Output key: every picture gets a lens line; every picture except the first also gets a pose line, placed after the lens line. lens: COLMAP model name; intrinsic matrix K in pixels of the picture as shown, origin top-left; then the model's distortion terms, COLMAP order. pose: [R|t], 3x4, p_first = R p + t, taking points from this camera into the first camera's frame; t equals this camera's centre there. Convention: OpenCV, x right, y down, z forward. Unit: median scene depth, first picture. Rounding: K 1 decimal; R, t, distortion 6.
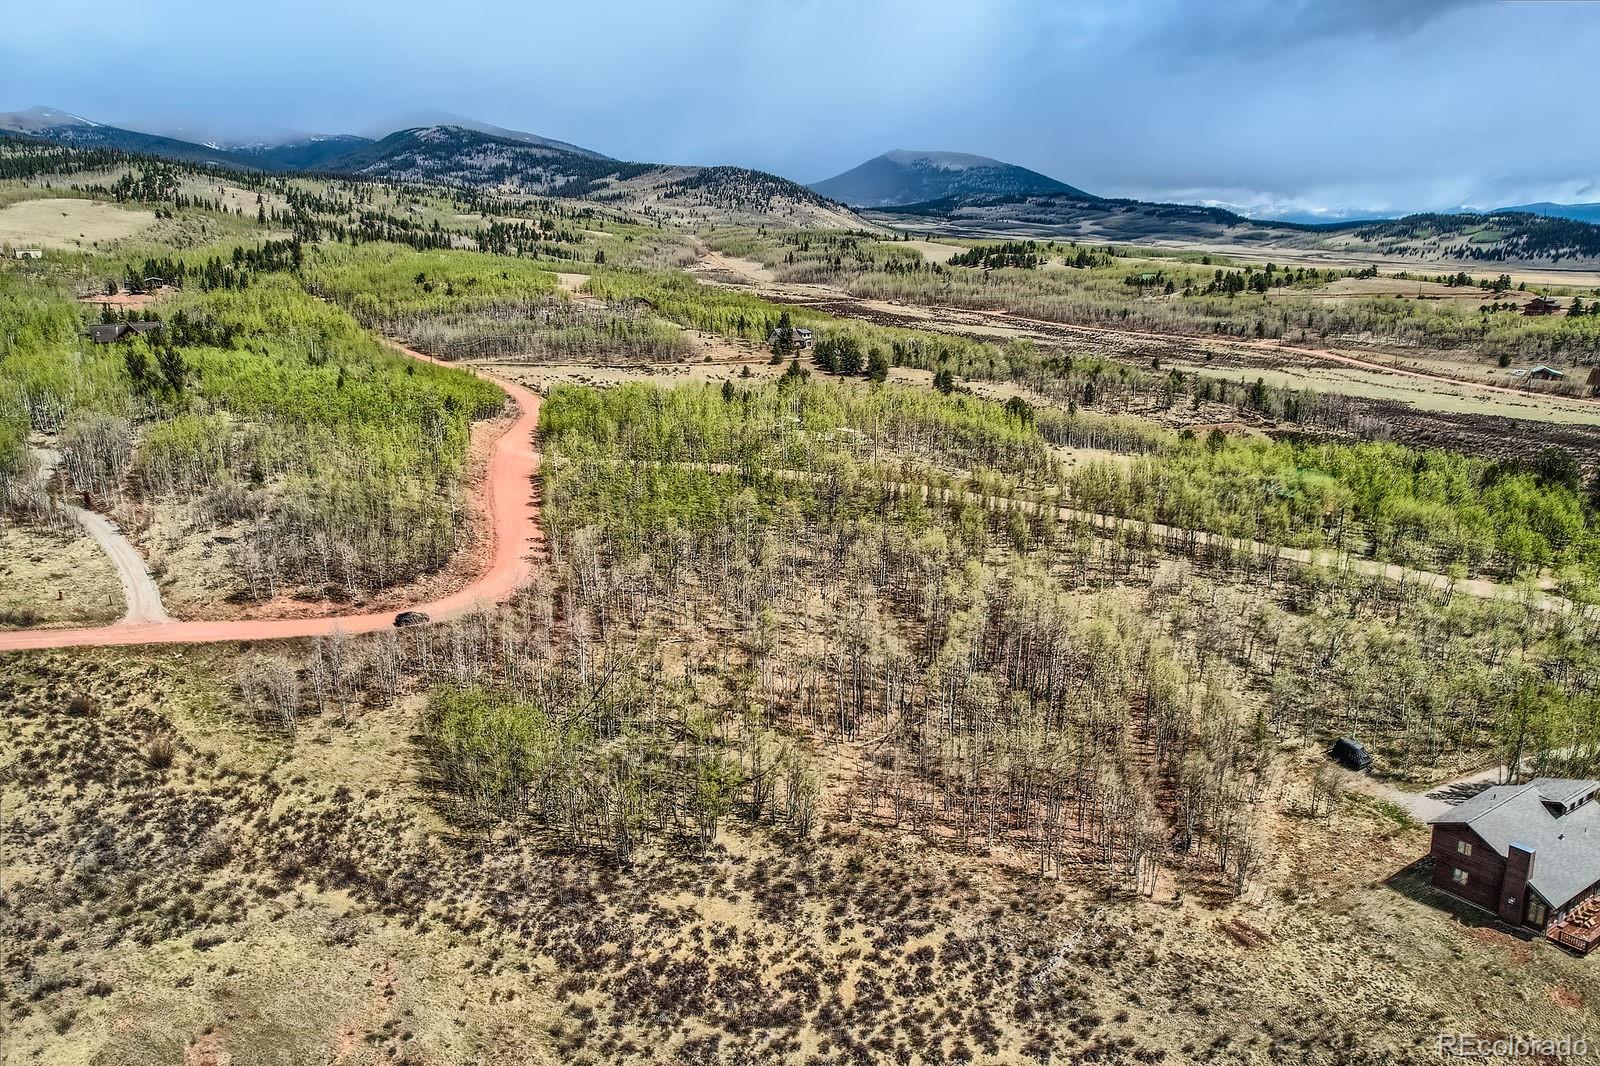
lens RADIAL K [[1218.9, 0, 800.0], [0, 1218.9, 533.0], [0, 0, 1]] dist [-0.046334, 0.003312]
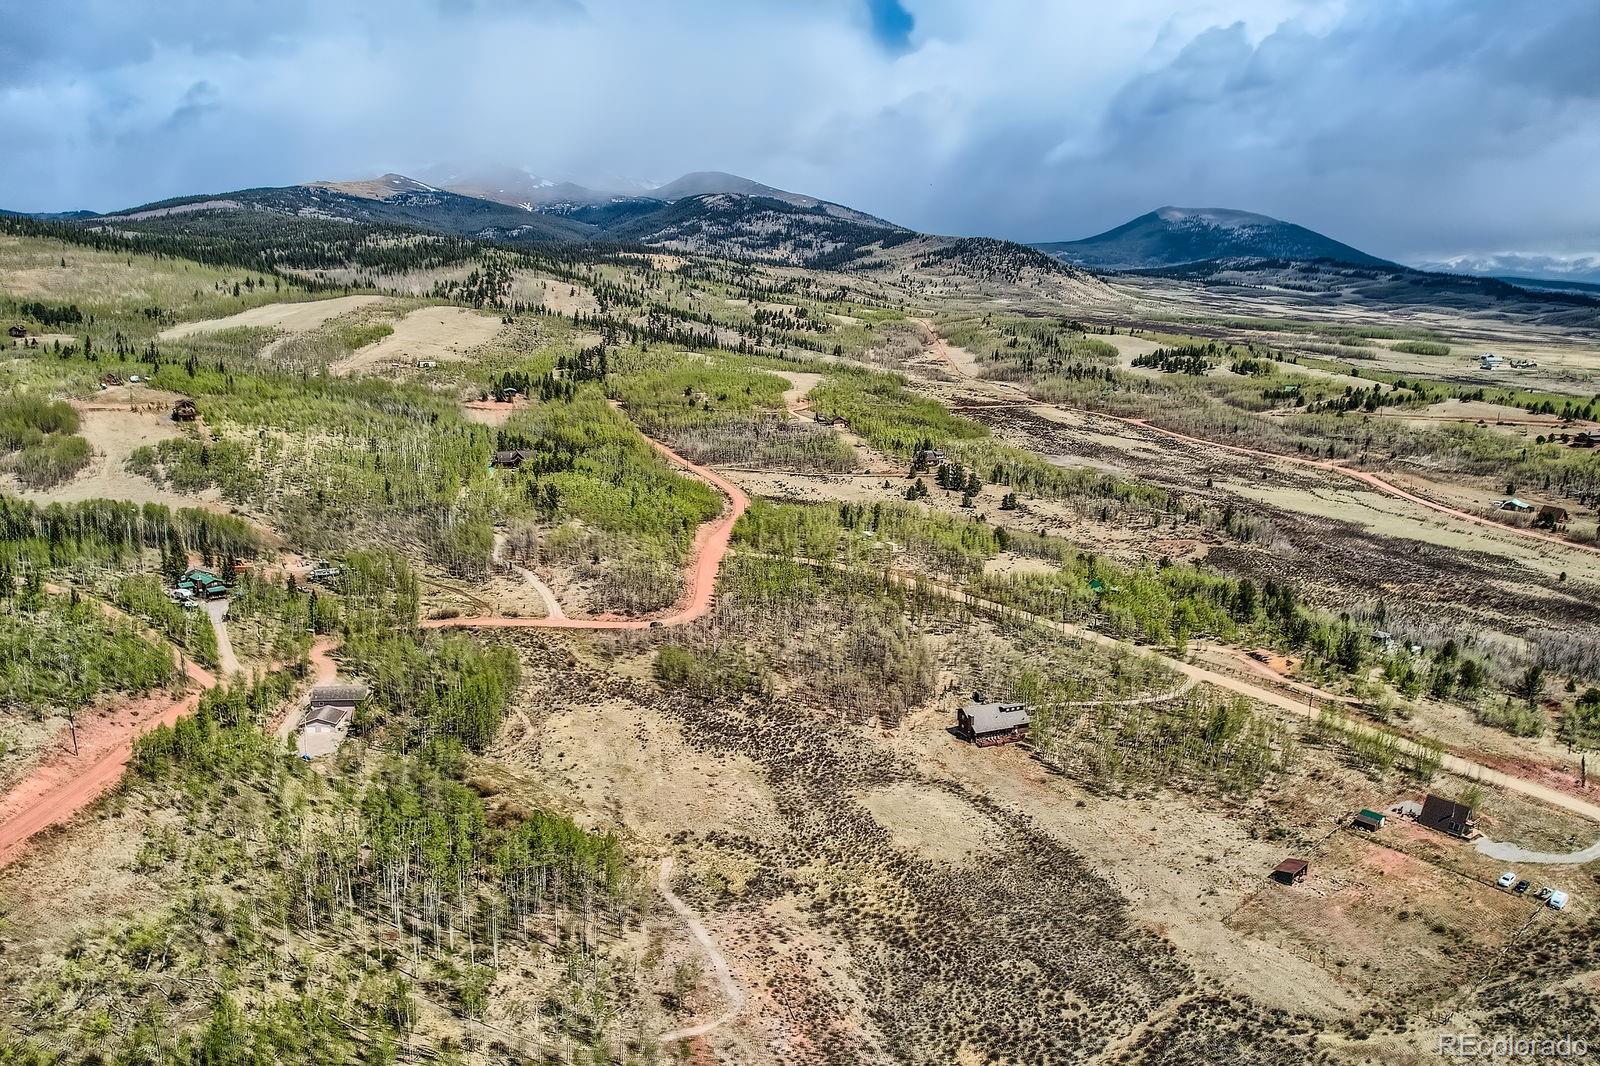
lens RADIAL K [[1218.9, 0, 800.0], [0, 1218.9, 533.0], [0, 0, 1]] dist [-0.046334, 0.003312]
pose [[0.976021, 0.053649, -0.210962, 0.100123], [-0.061033, 0.997725, -0.028641, -0.013286], [0.208946, 0.040830, 0.977075, -0.287700]]
